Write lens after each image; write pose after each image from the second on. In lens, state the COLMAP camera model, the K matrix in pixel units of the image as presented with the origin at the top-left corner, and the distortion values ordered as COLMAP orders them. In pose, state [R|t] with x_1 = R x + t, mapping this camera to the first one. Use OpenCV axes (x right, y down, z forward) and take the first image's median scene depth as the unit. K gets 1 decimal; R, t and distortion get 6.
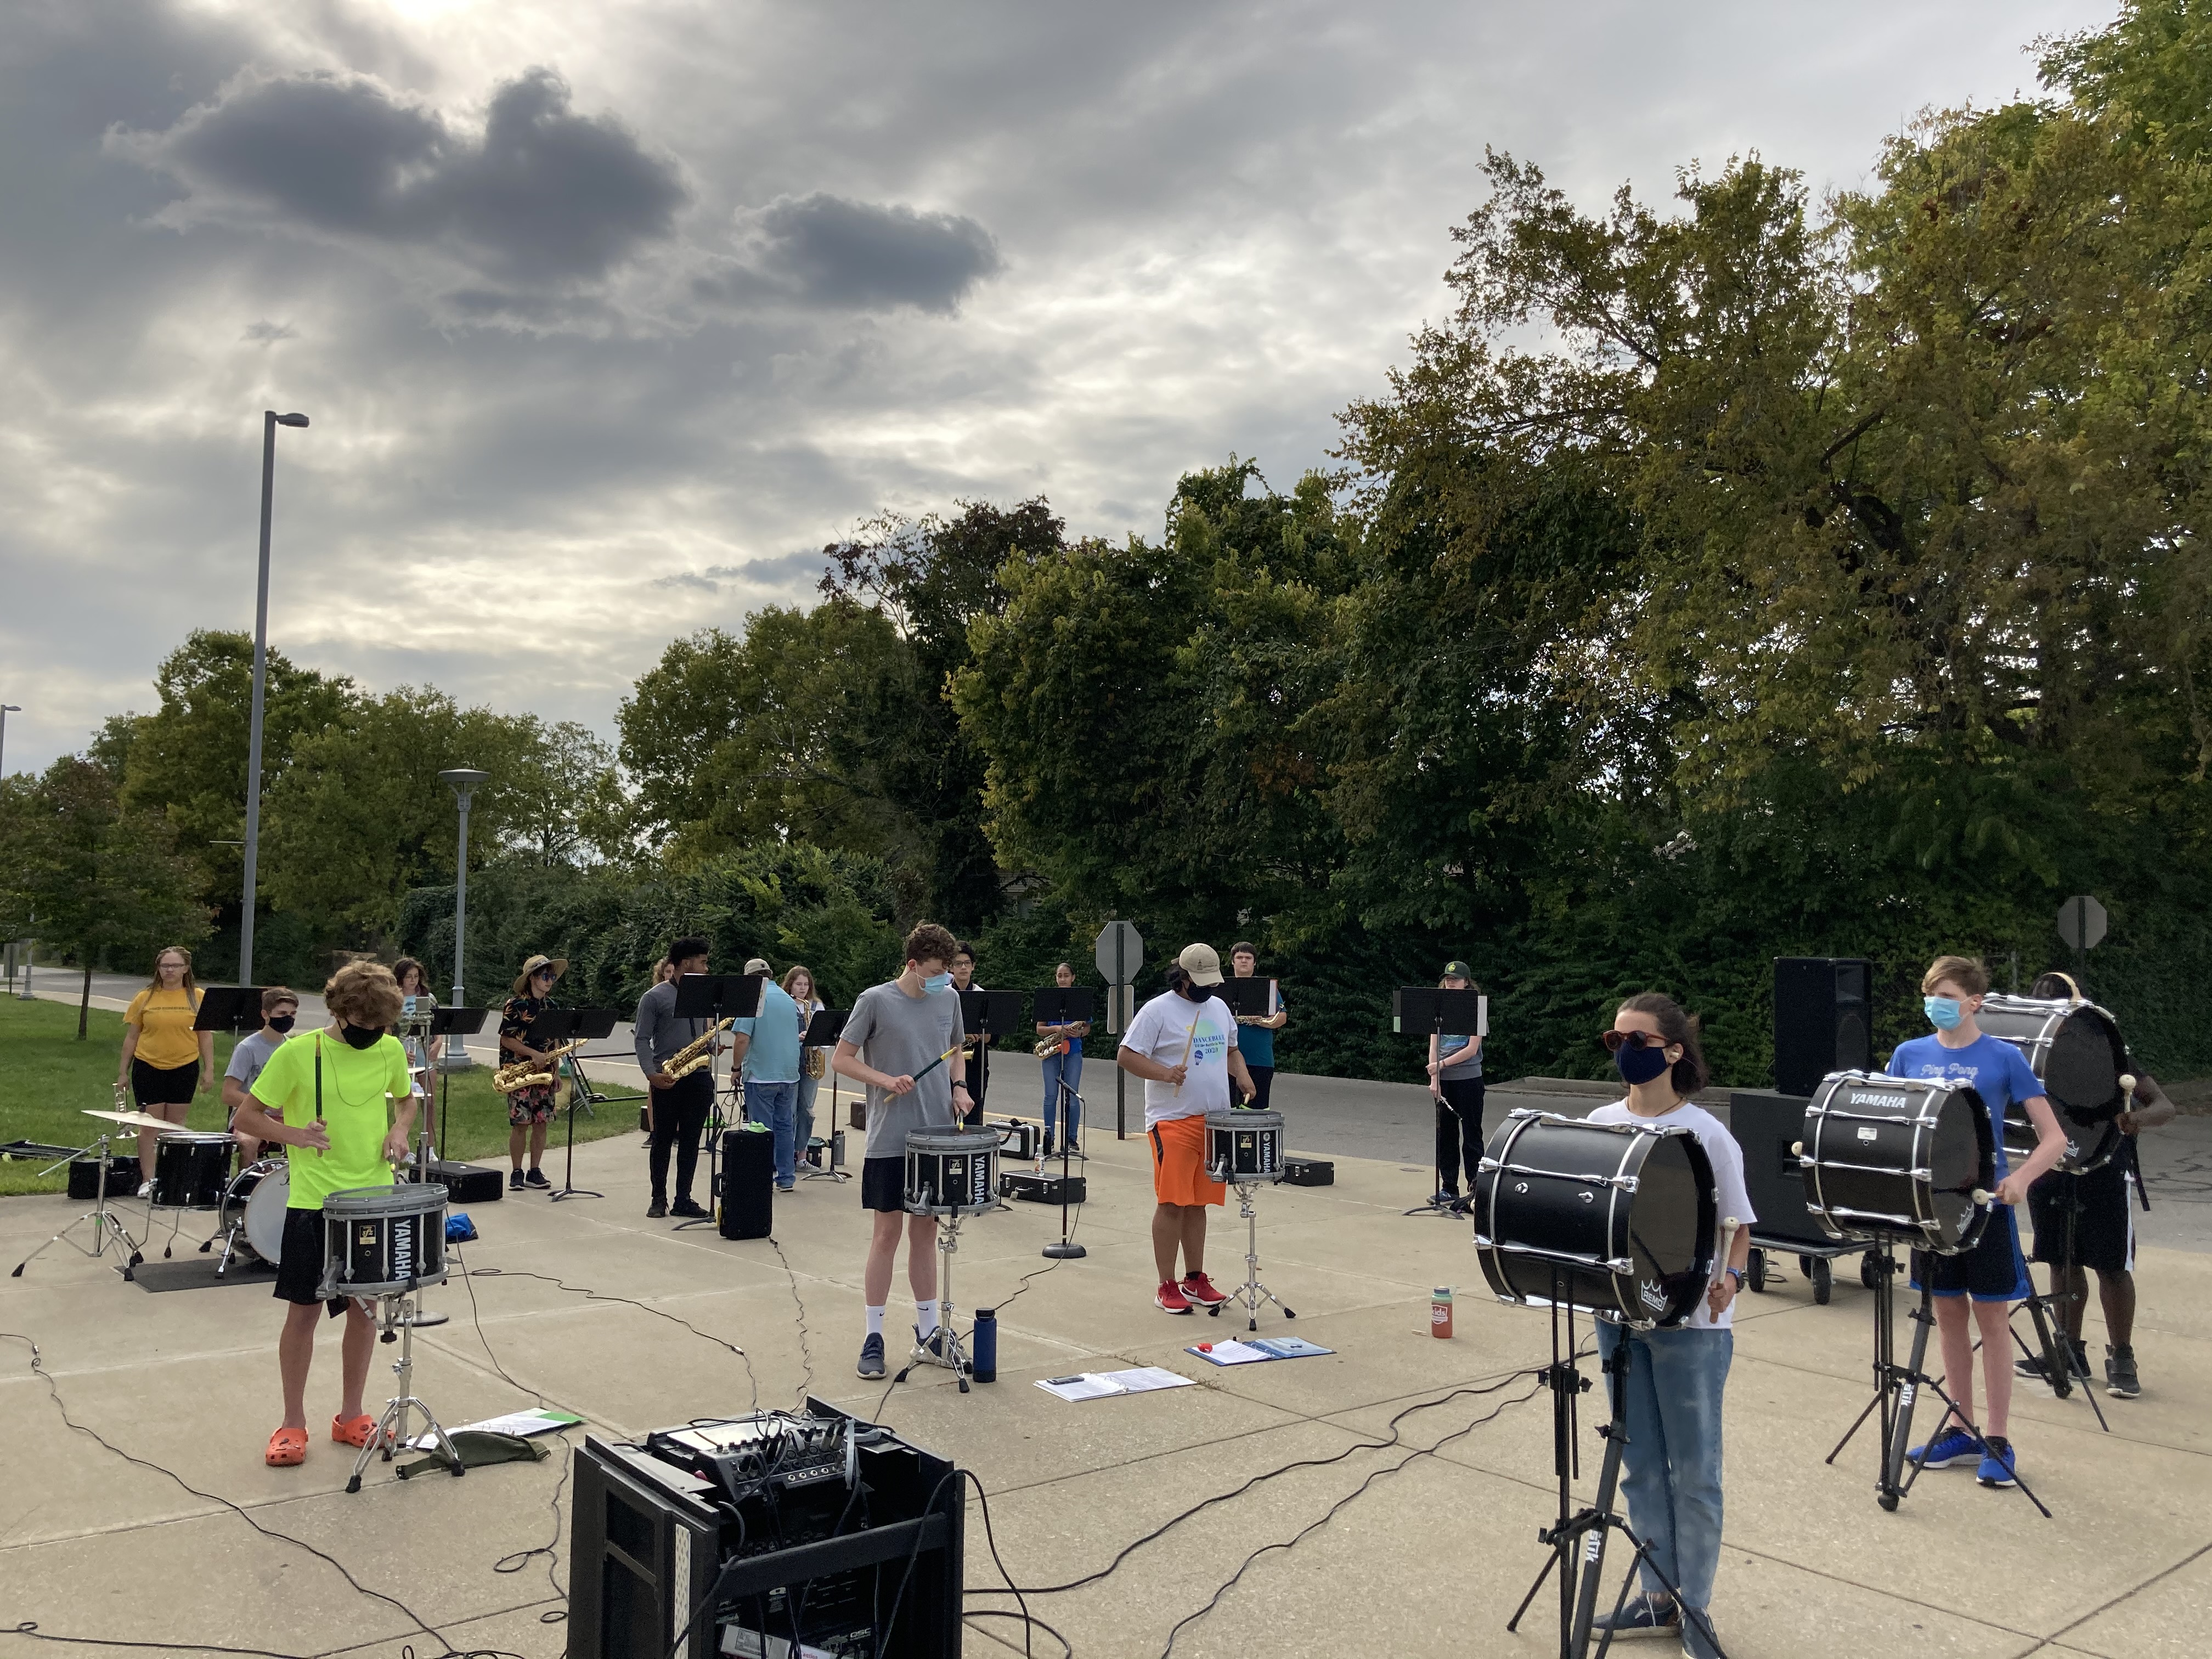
lens RADIAL K [[1794.1, 0, 1106.0], [0, 1794.1, 829.5], [0, 0, 1]] dist [0.258888, -0.765299]
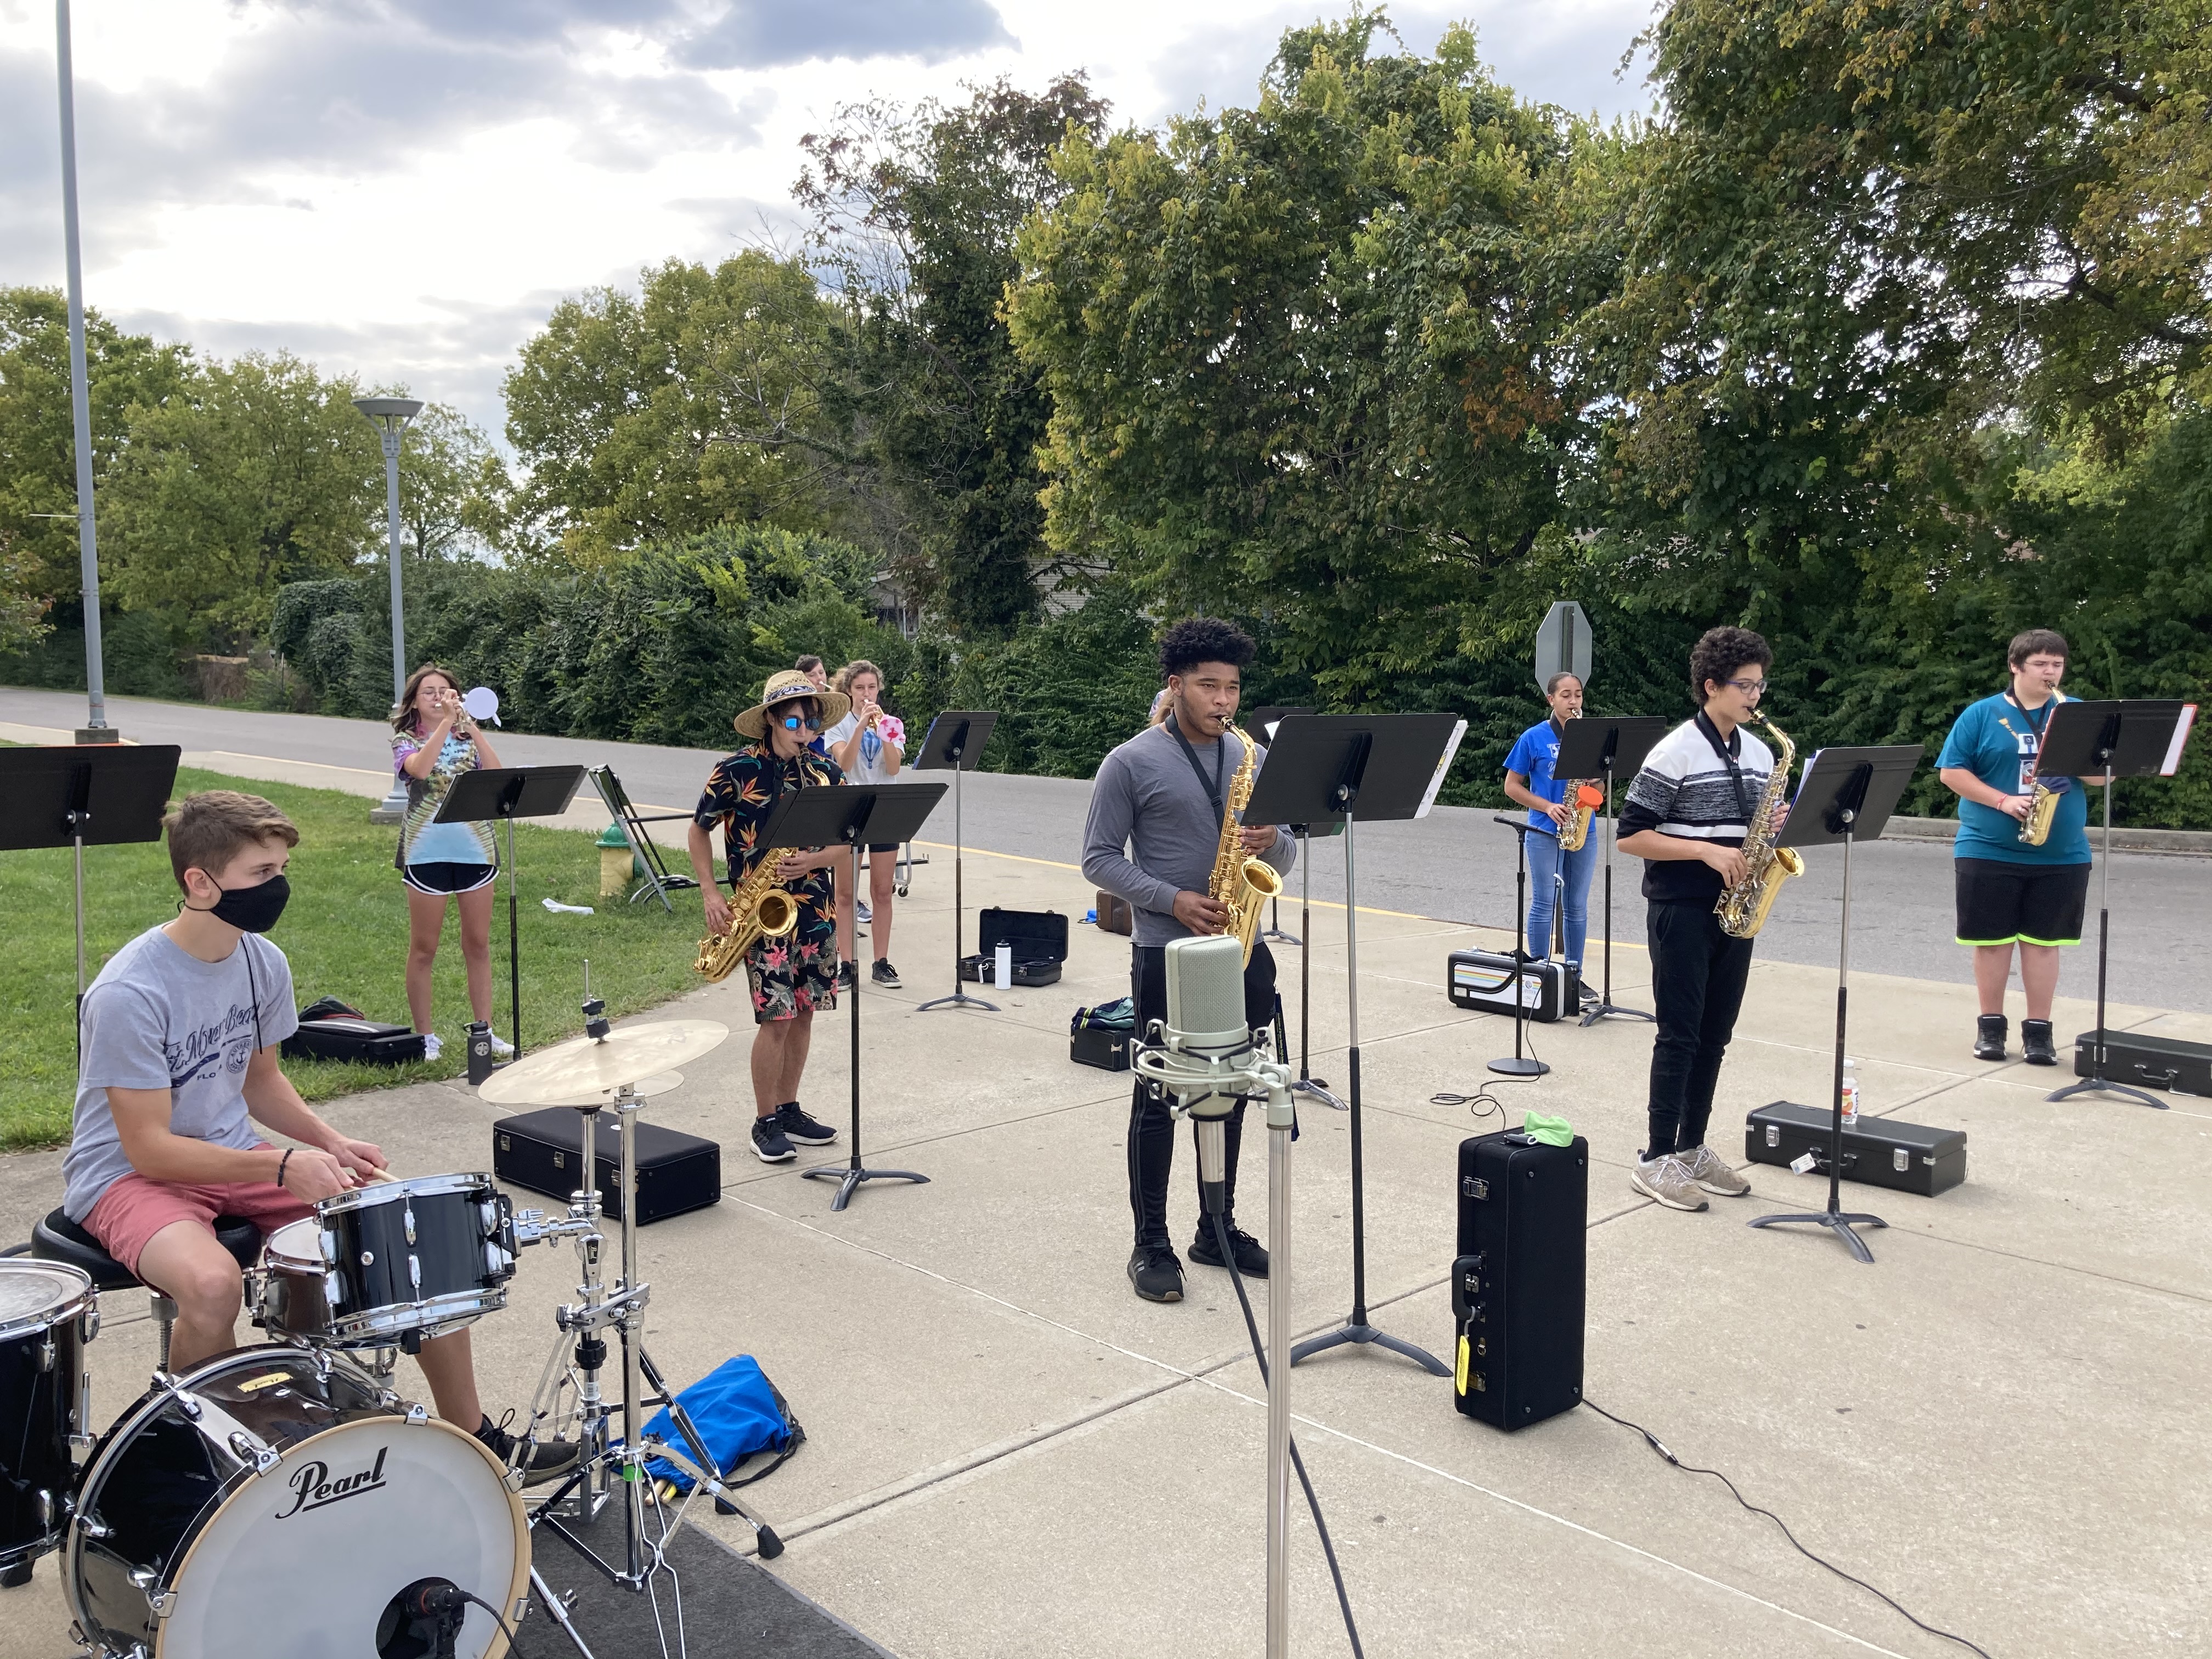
lens RADIAL K [[1764.7, 0, 1106.0], [0, 1764.7, 829.5], [0, 0, 1]] dist [0.025476, -0.005981]
pose [[0.997180, -0.013637, 0.073793, -0.052149], [0.001118, 0.985940, 0.167094, 0.007290], [-0.075034, -0.166540, 0.983176, 0.116151]]
